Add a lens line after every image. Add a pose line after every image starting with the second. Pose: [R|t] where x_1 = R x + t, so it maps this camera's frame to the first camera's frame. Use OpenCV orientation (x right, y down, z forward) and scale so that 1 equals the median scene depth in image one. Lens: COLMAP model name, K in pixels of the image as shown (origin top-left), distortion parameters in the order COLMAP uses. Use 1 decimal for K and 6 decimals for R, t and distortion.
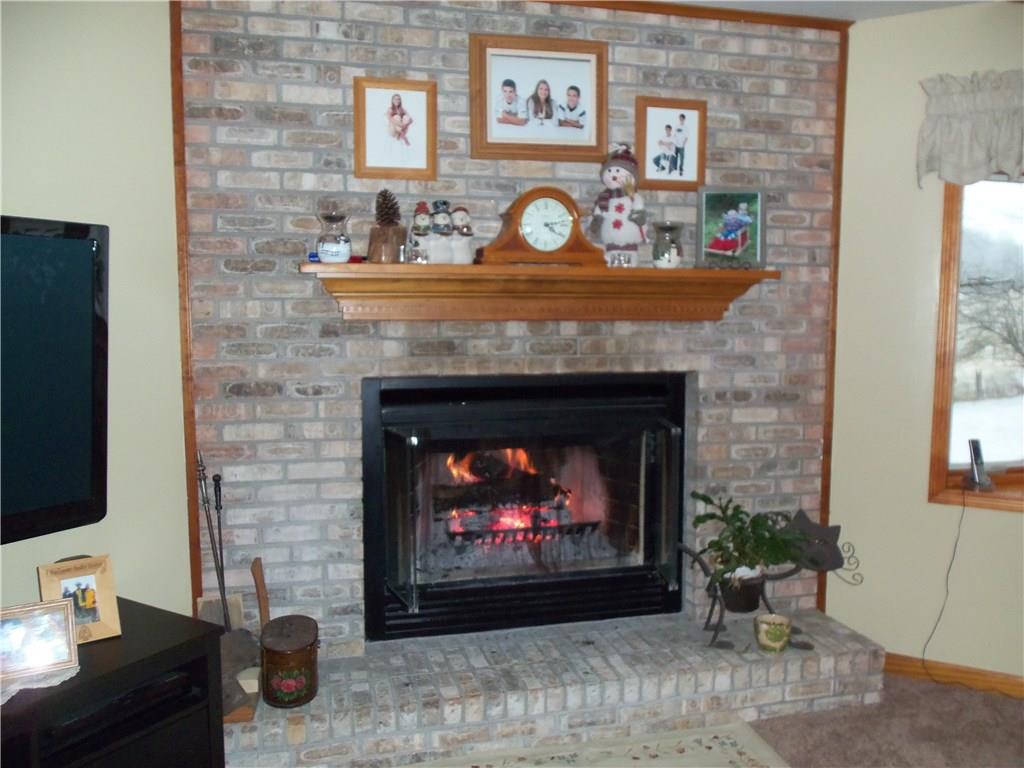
lens RADIAL K [[844.2, 0, 512.0], [0, 844.2, 384.0], [0, 0, 1]] dist [-0.028462, 0.000875]
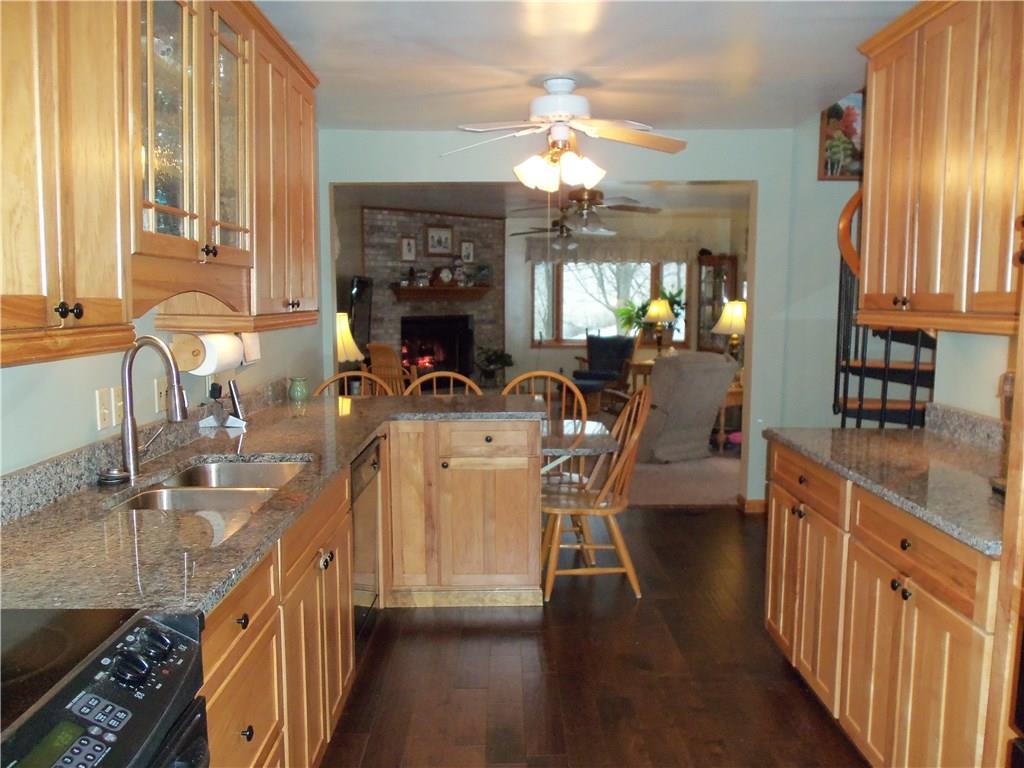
lens RADIAL K [[844.2, 0, 512.0], [0, 844.2, 384.0], [0, 0, 1]] dist [-0.028462, 0.000875]
pose [[0.852261, -0.059643, 0.519706, -1.639116], [0.051197, 0.998220, 0.030600, 0.191545], [-0.520606, 0.000528, 0.853797, -2.310486]]
